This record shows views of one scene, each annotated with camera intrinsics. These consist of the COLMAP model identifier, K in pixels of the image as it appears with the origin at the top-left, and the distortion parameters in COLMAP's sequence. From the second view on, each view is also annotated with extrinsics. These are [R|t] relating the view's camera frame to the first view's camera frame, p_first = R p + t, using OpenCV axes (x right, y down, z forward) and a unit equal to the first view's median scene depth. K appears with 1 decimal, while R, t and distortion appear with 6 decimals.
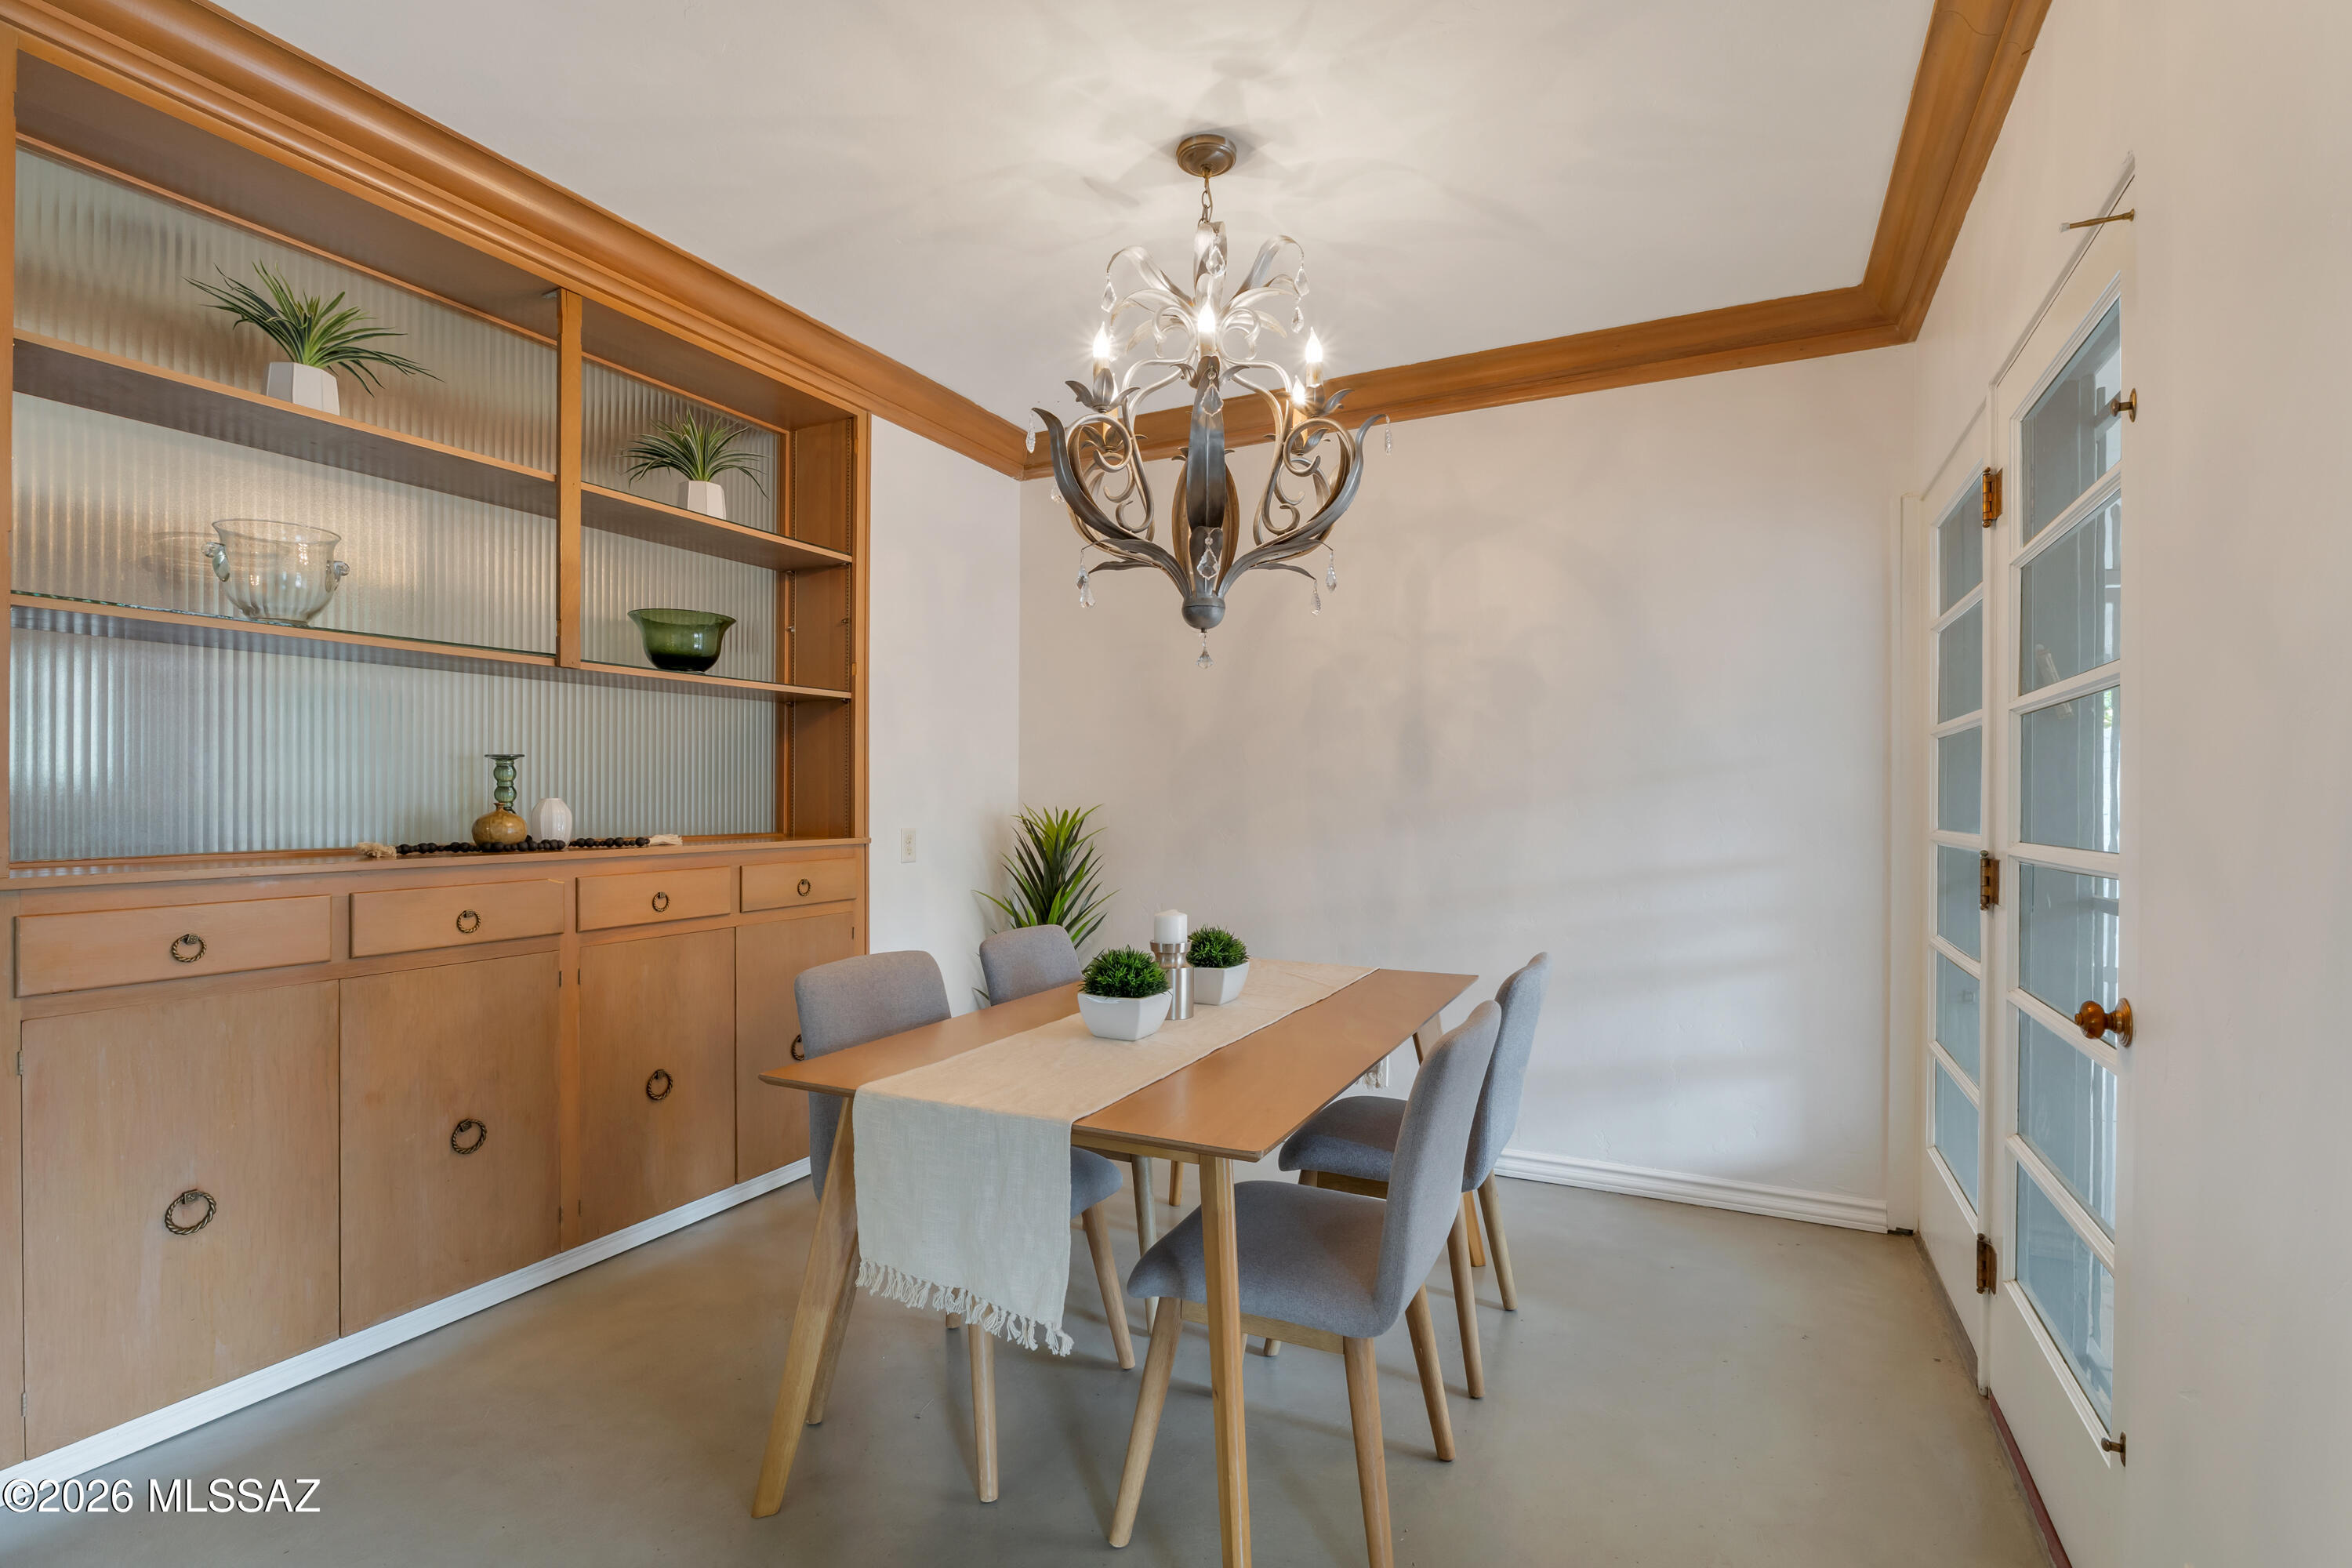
lens RADIAL K [[1077.7, 0, 1176.8], [0, 1077.7, 794.8], [0, 0, 1]] dist [-0.007950, -0.000114]
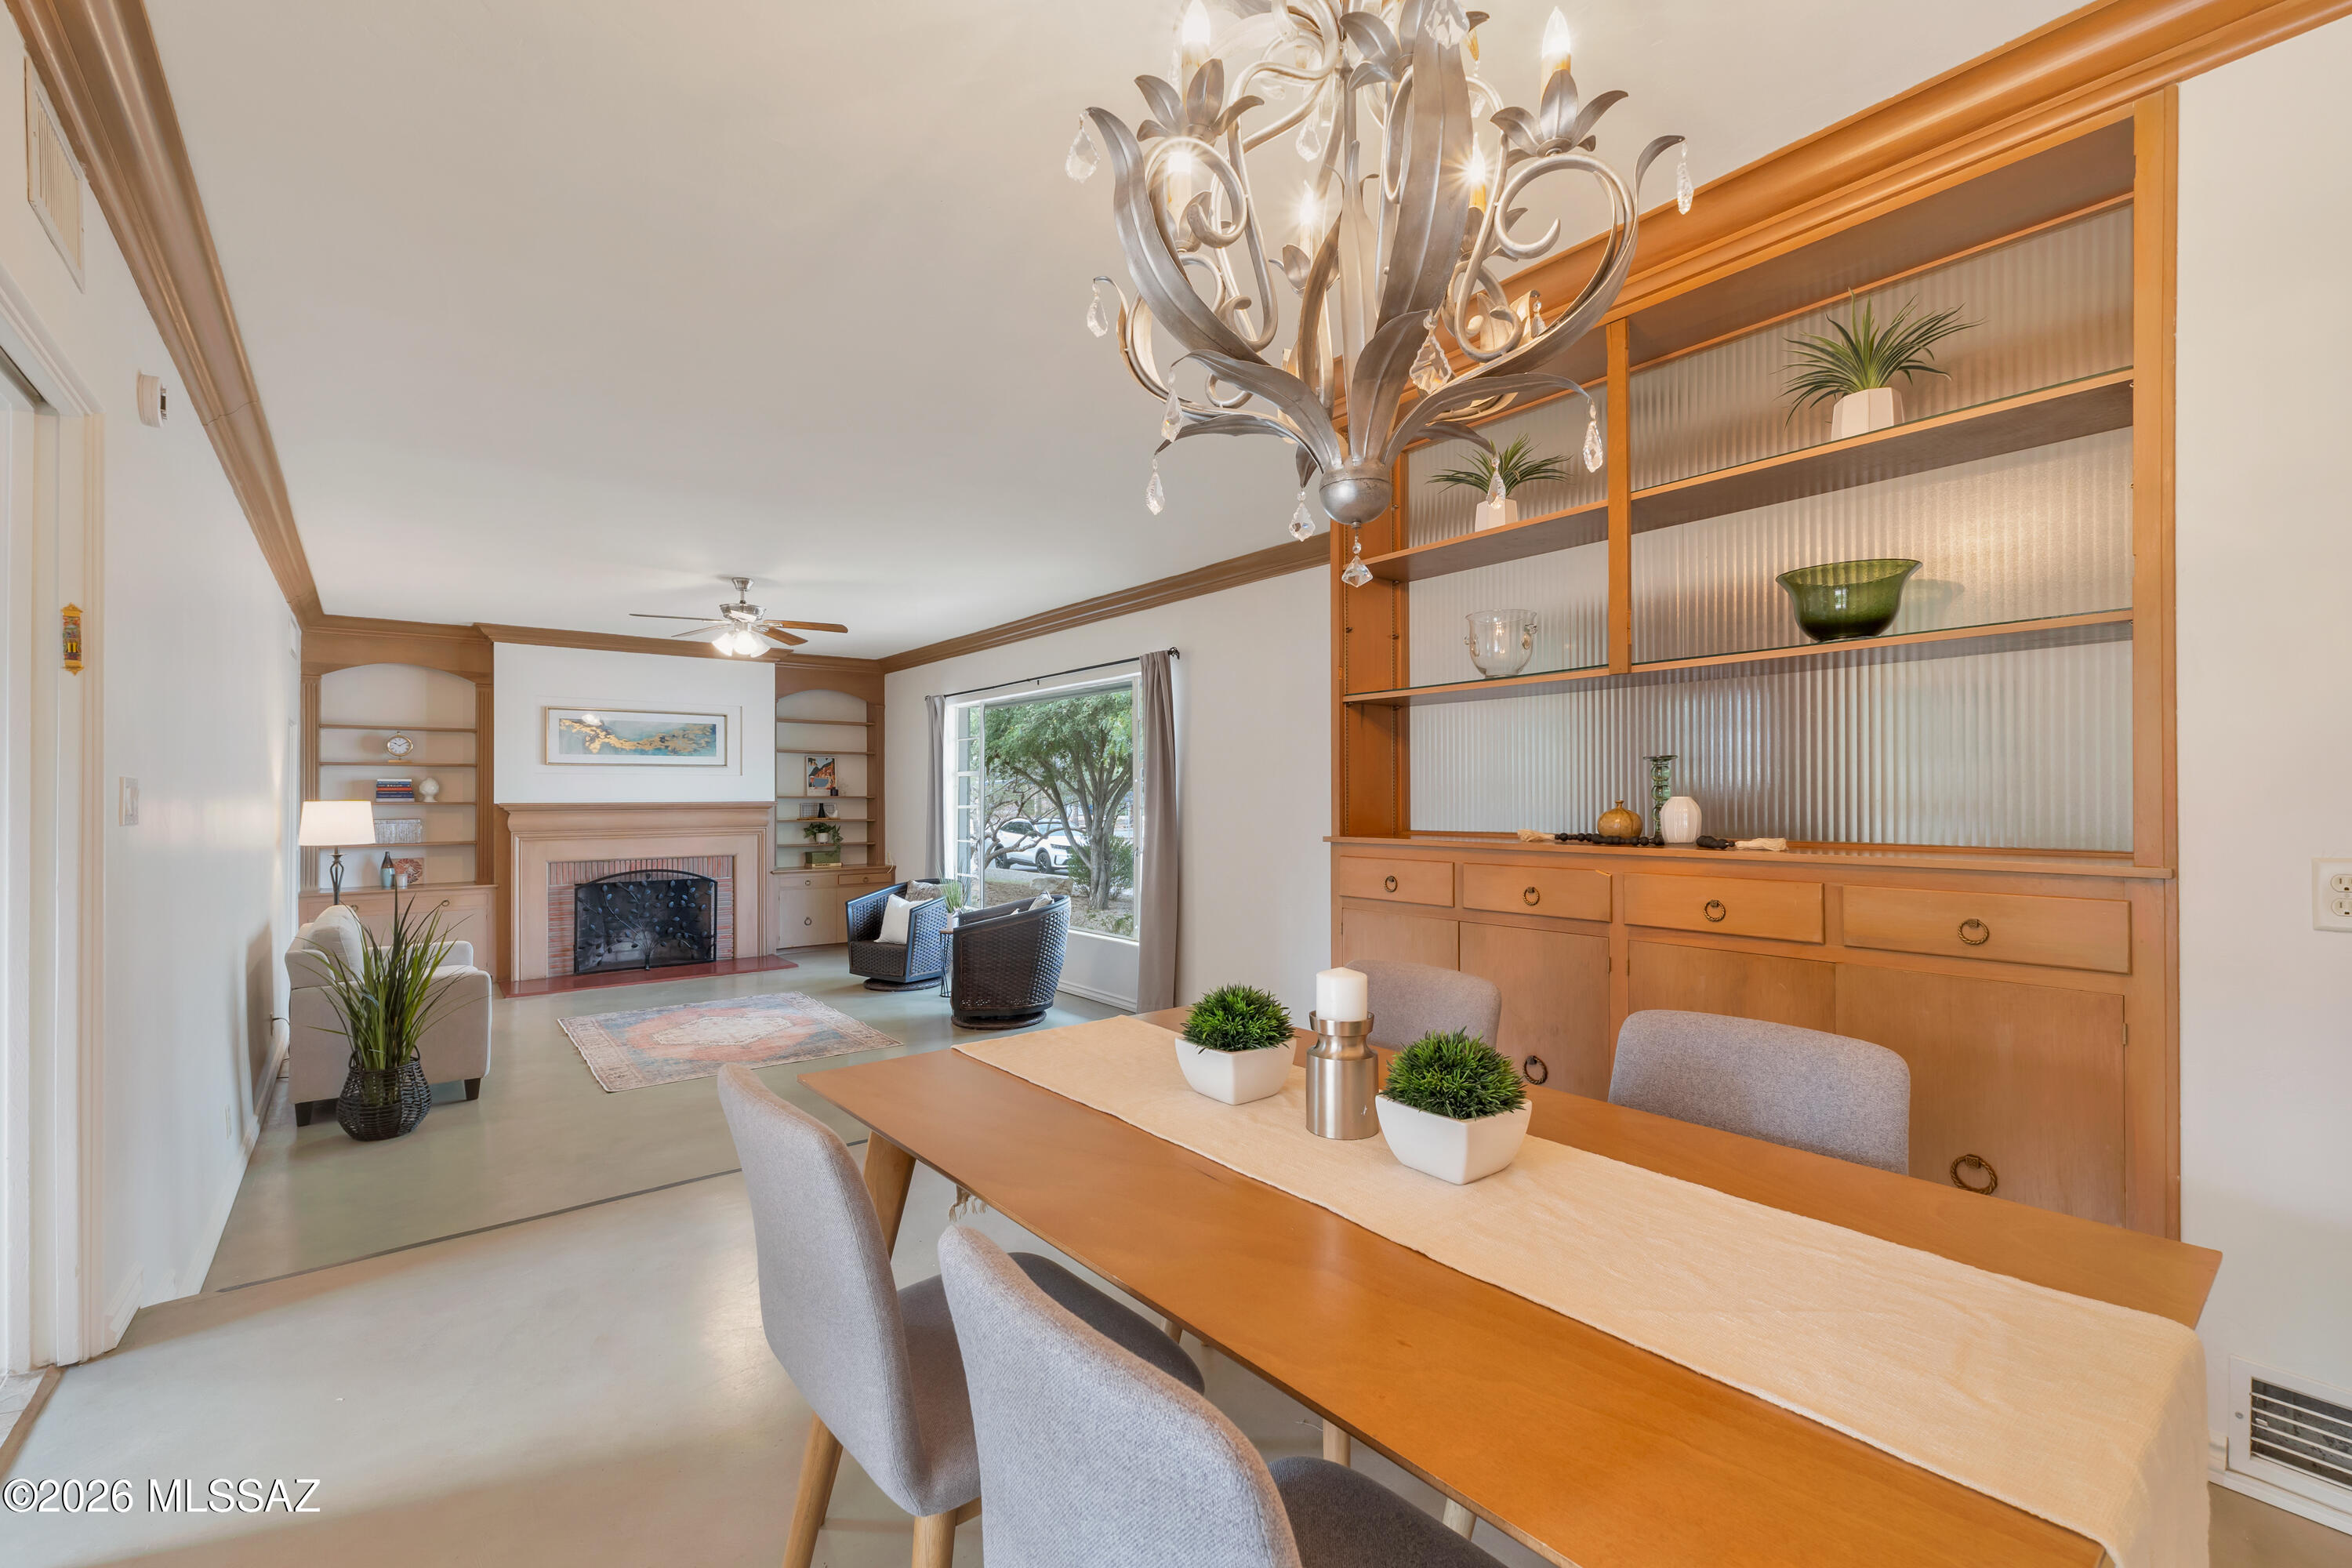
lens RADIAL K [[1008.5, 0, 1178.5], [0, 1008.5, 790.8], [0, 0, 1]] dist [0.005974, -0.000216]
pose [[-0.418546, -0.003348, -0.908190, 0.518292], [0.006361, 0.999958, -0.006618, 0.000932], [0.908174, -0.008547, -0.418507, 1.014164]]
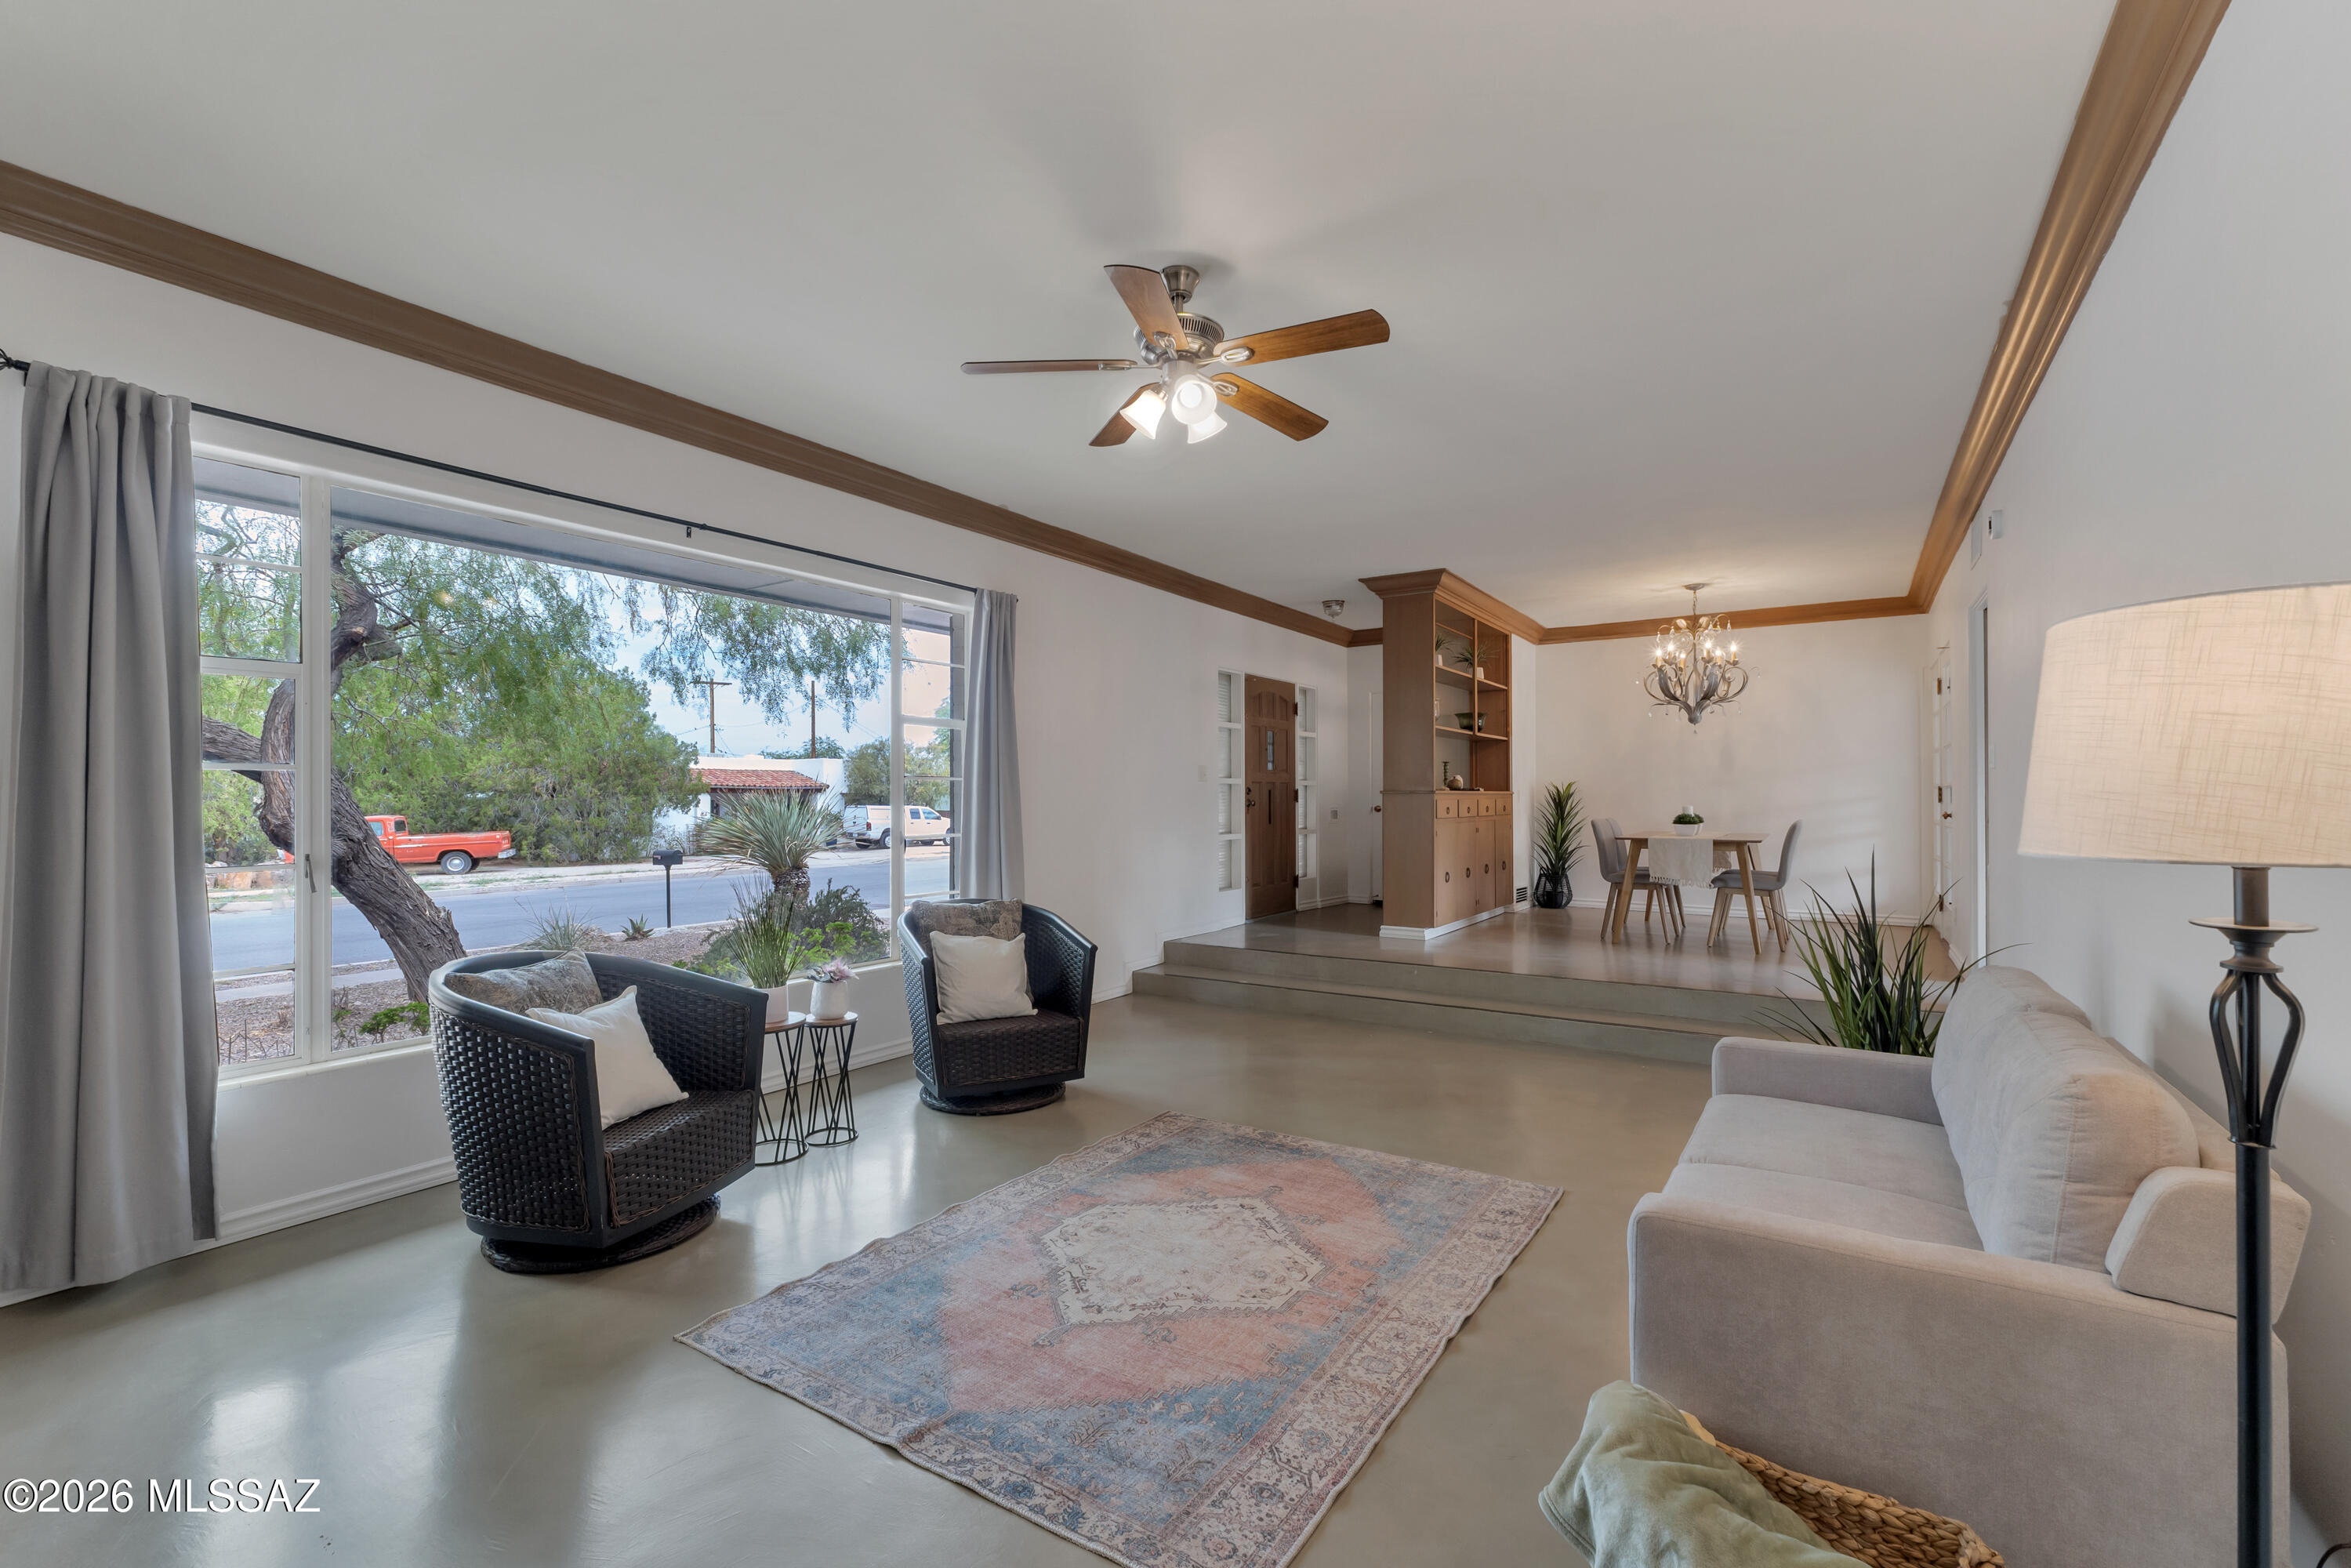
lens RADIAL K [[983.1, 0, 1189.6], [0, 983.1, 787.9], [0, 0, 1]] dist [0.003033, 0.000178]
pose [[0.994019, -0.002660, -0.109172, -1.094589], [0.001812, 0.999967, -0.007867, 0.064486], [0.109189, 0.007622, 0.993992, -2.033908]]
